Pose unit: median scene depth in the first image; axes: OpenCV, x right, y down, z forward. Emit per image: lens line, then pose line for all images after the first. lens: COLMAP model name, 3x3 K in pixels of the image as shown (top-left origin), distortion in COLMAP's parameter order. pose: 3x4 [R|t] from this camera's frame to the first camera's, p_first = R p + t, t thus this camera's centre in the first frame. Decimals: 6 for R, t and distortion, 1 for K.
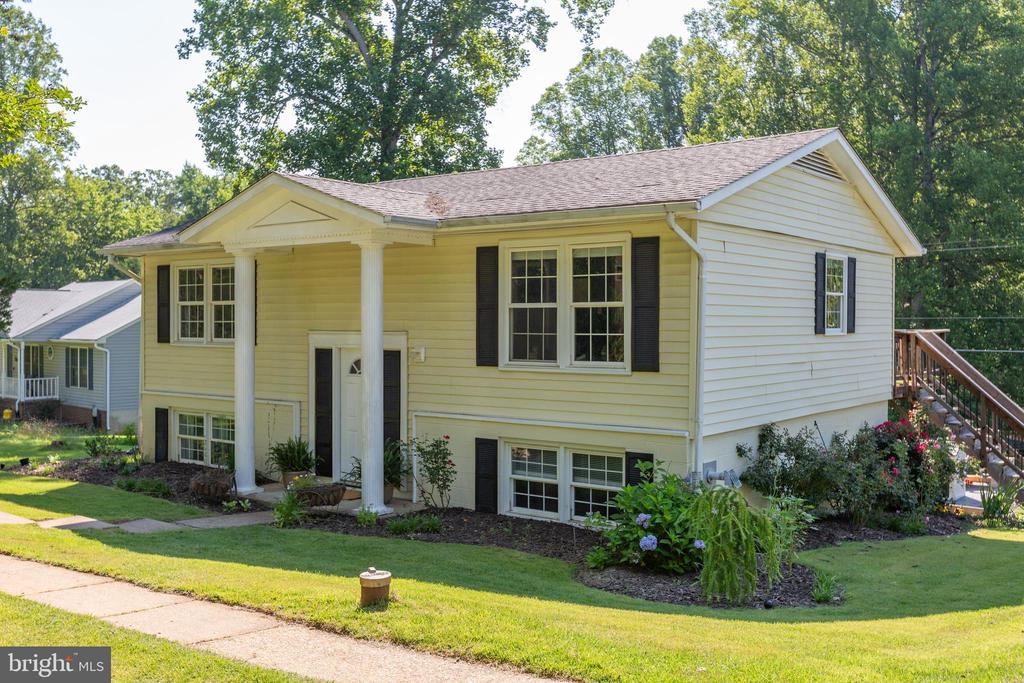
lens RADIAL K [[986.4, 0, 512.0], [0, 986.4, 341.5], [0, 0, 1]] dist [-0.002721, -0.001881]
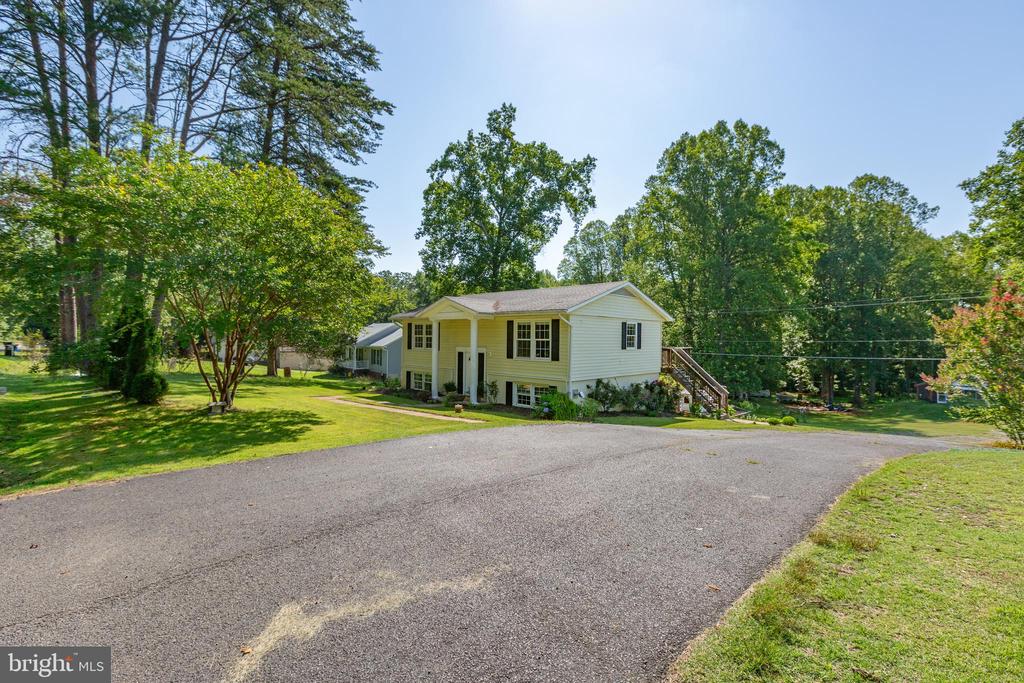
lens RADIAL K [[453.5, 0, 512.0], [0, 453.5, 341.5], [0, 0, 1]] dist [0.001028, 0.000074]
pose [[0.993653, 0.010489, -0.111997, 0.108495], [-0.011889, 0.999859, -0.011842, -0.009087], [0.111857, 0.013098, 0.993638, -0.329193]]
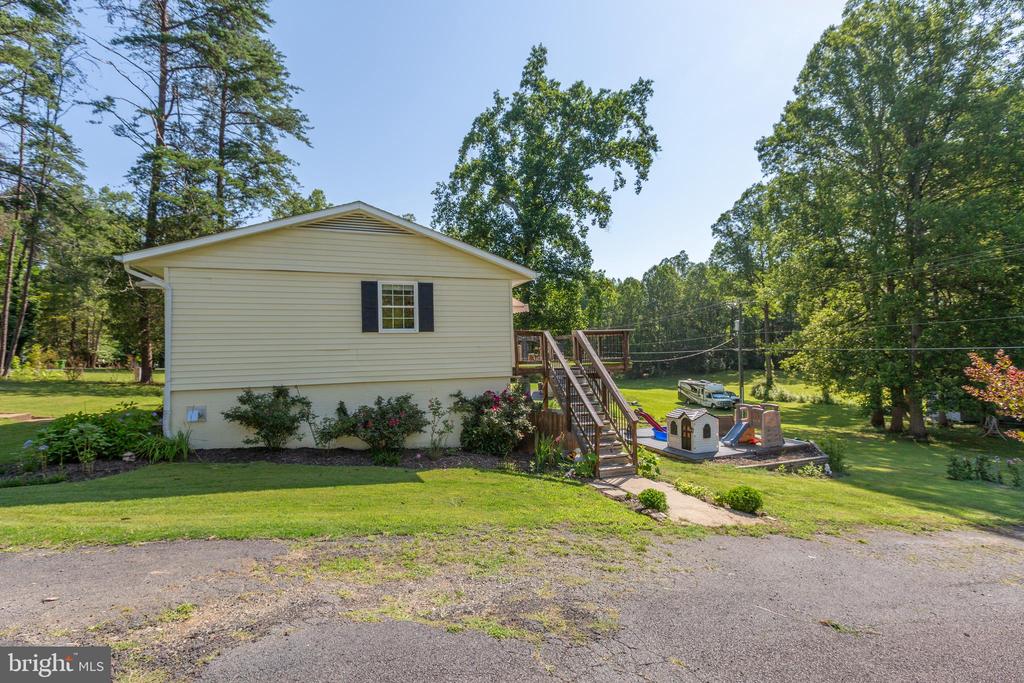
lens RADIAL K [[453.5, 0, 512.0], [0, 453.5, 341.5], [0, 0, 1]] dist [0.001028, 0.000074]
pose [[0.852215, -0.036353, -0.521927, 0.720646], [0.017673, 0.999014, -0.040727, 0.031537], [0.522892, 0.025484, 0.852018, 0.439787]]
